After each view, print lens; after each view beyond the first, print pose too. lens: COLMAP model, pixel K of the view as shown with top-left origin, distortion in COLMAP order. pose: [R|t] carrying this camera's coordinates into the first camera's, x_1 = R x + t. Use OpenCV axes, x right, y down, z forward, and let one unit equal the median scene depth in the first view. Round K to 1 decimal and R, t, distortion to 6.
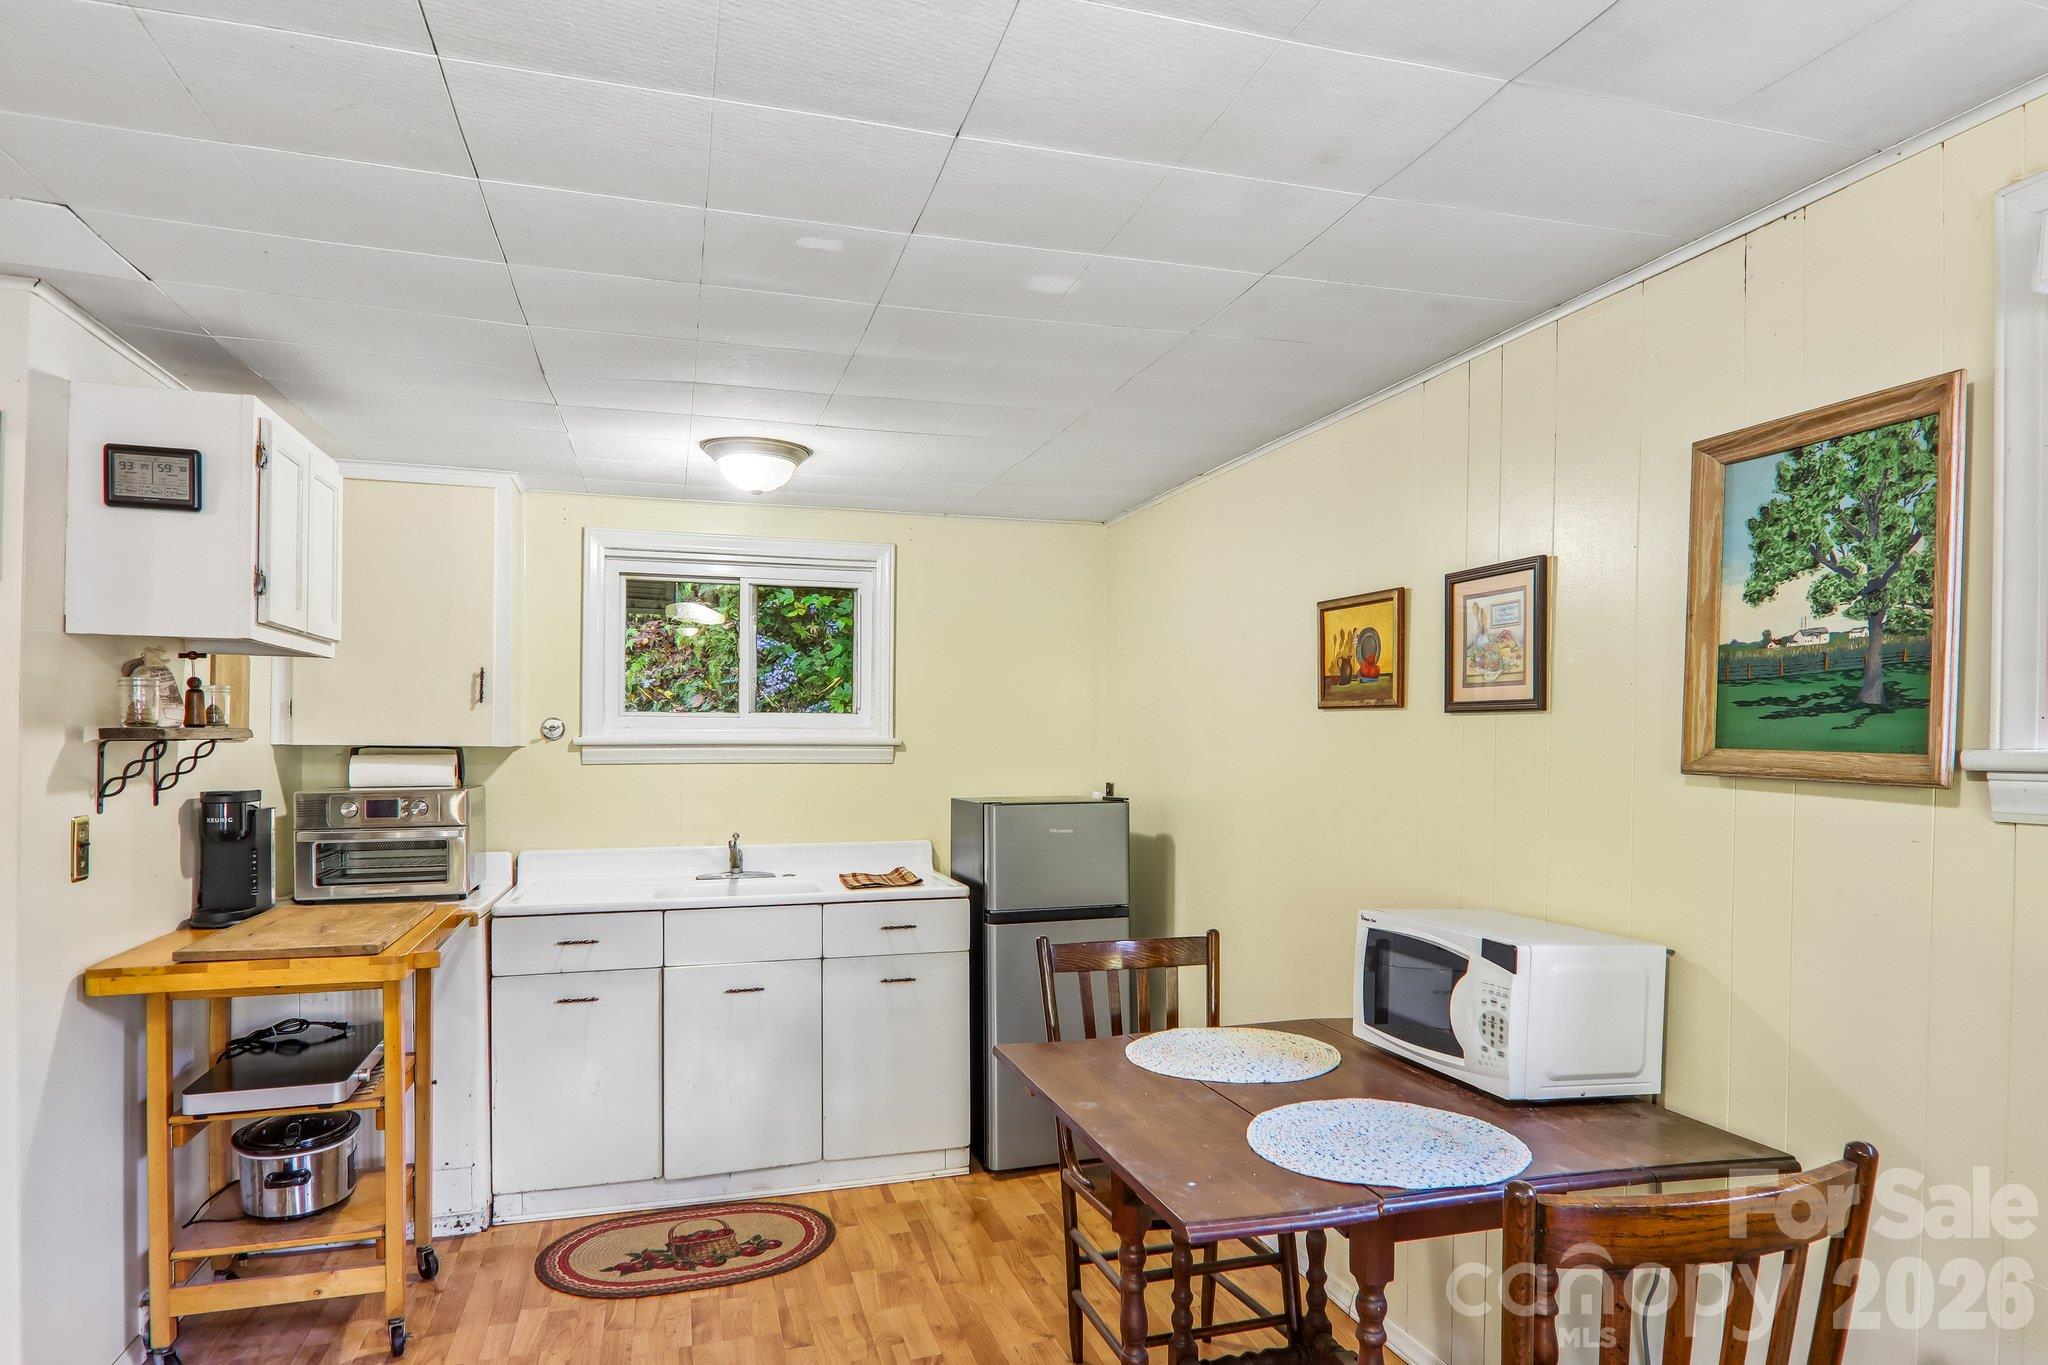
lens RADIAL K [[1178.3, 0, 1040.2], [0, 1178.3, 740.3], [0, 0, 1]] dist [0.001003, -0.018302]
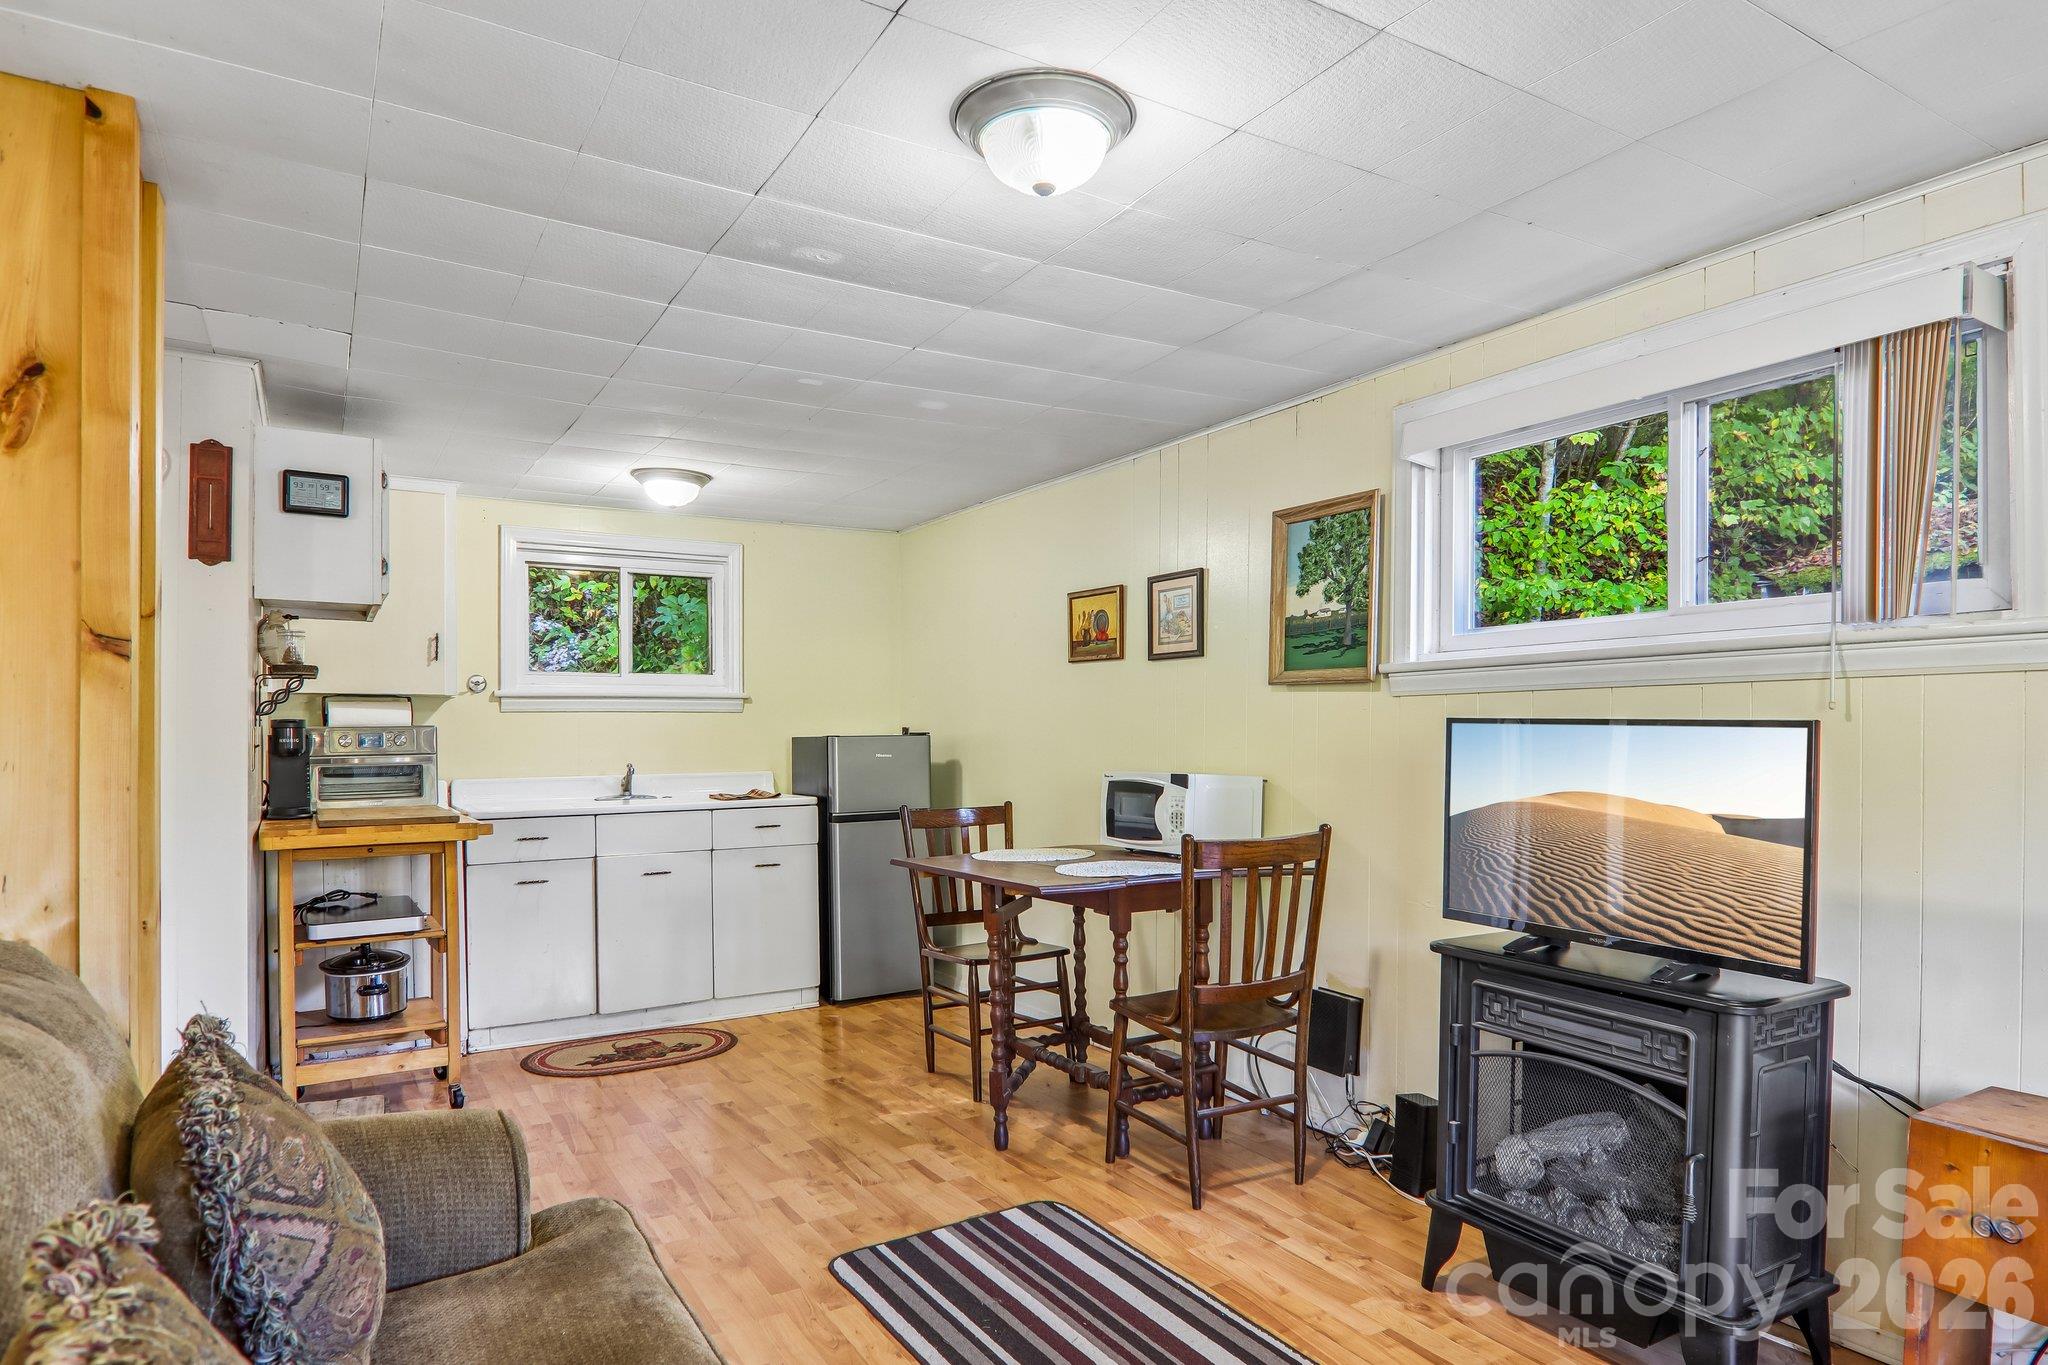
lens RADIAL K [[1182.6, 0, 1020.1], [0, 1182.6, 732.6], [0, 0, 1]] dist [0.001515, -0.000431]
pose [[0.972641, -0.010380, 0.232081, -0.209617], [0.010570, 0.999944, 0.000428, 0.071768], [-0.232072, 0.002037, 0.972696, -0.551912]]
